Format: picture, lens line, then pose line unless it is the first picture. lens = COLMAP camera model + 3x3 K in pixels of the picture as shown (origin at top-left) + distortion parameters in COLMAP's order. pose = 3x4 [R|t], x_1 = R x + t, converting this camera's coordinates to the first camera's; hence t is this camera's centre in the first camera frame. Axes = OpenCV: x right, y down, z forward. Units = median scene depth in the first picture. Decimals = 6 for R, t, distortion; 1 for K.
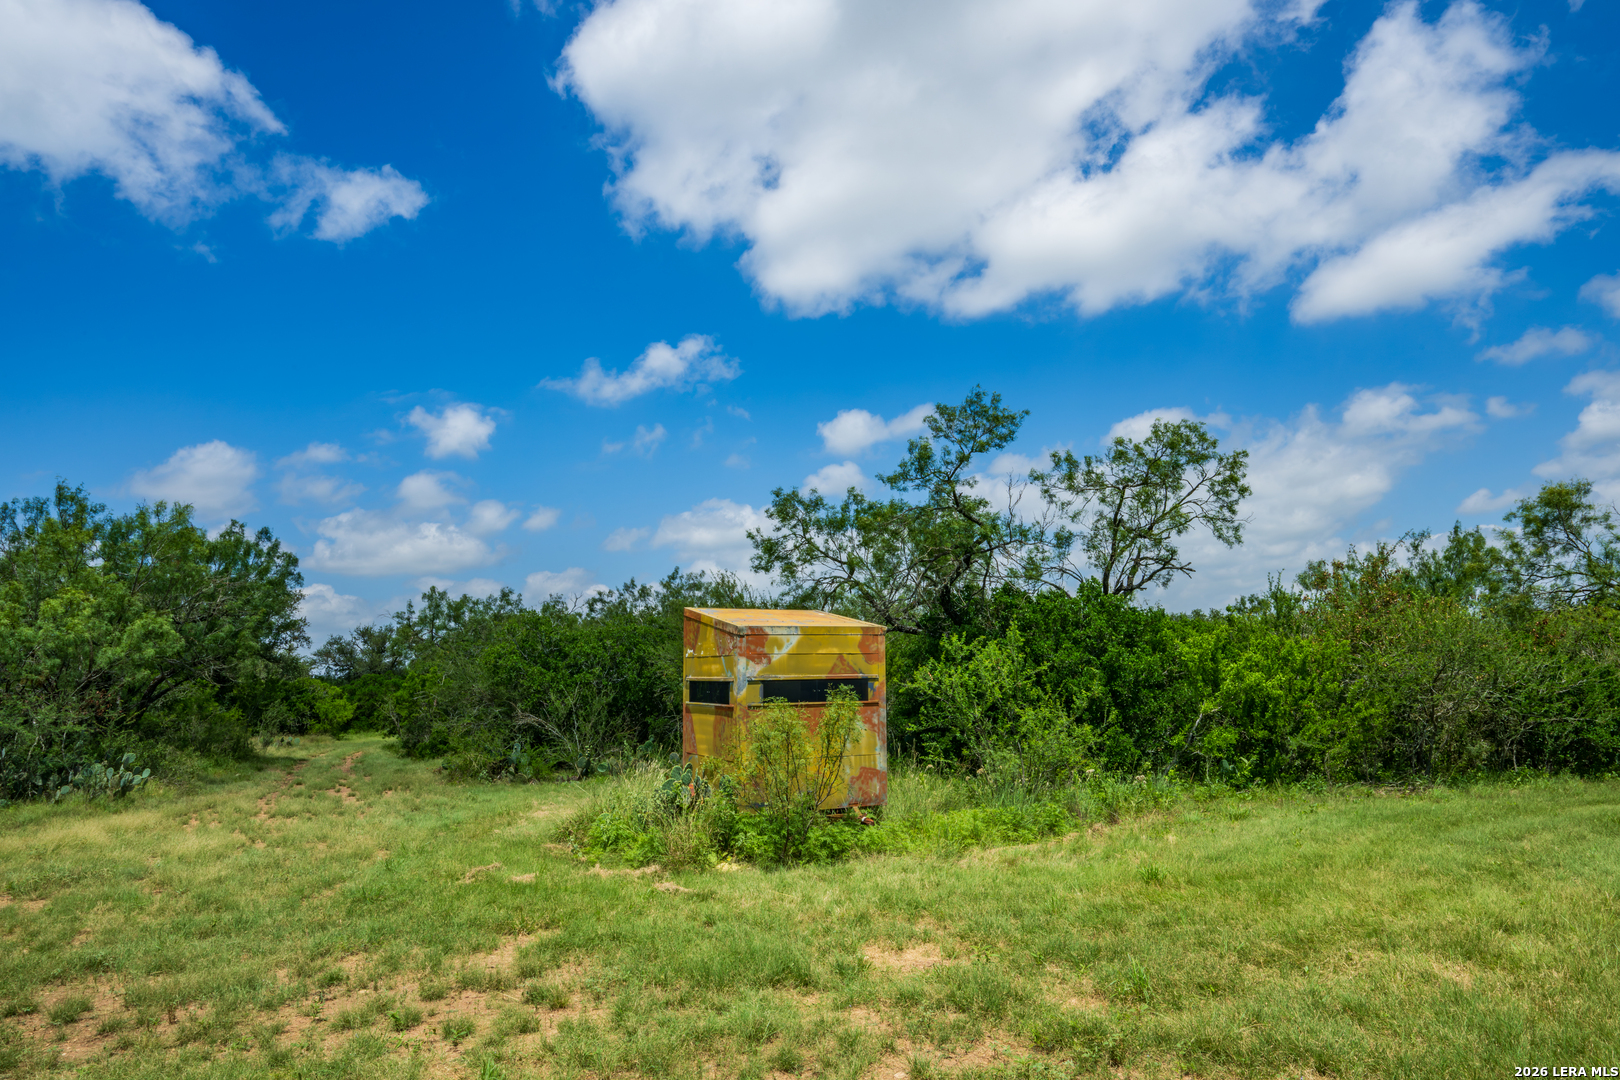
lens RADIAL K [[1022.1, 0, 807.8], [0, 1022.1, 531.6], [0, 0, 1]] dist [0.003449, 0.001922]
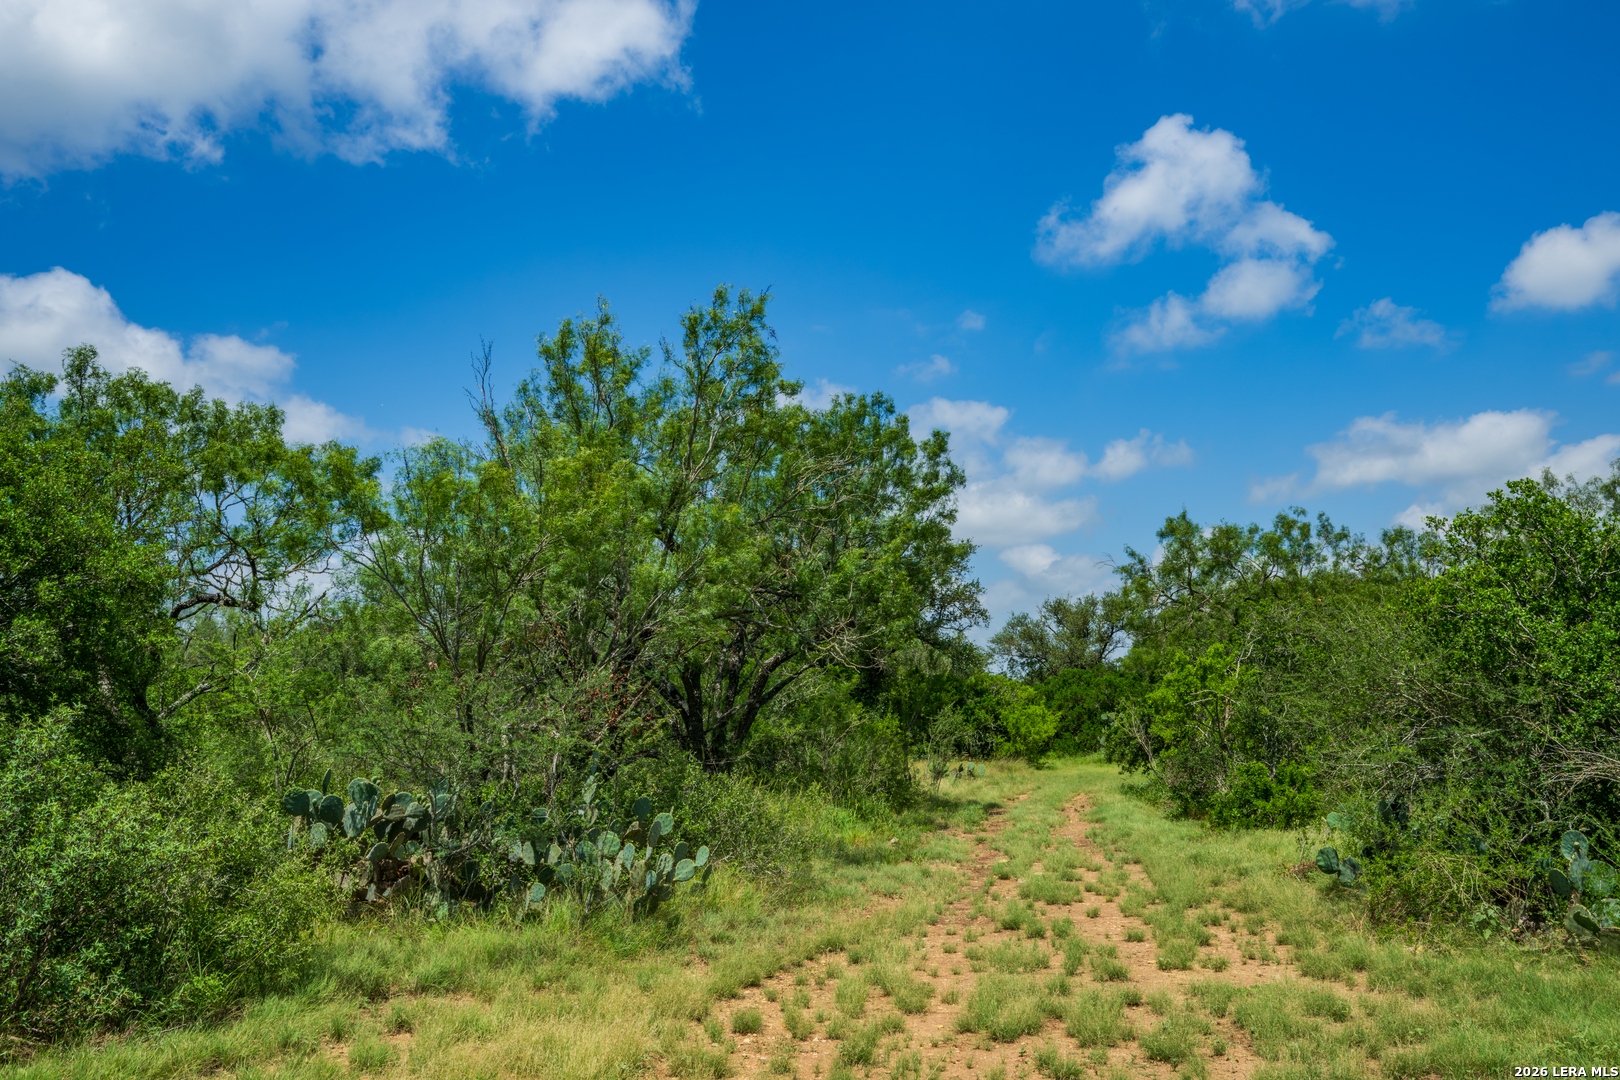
lens RADIAL K [[1399.9, 0, 807.8], [0, 1399.9, 541.0], [0, 0, 1]] dist [0.021219, 0.003041]
pose [[0.840866, -0.048231, -0.539090, -0.103031], [0.070684, 0.997277, 0.021028, 0.033865], [0.536608, -0.055787, 0.841985, 0.197111]]
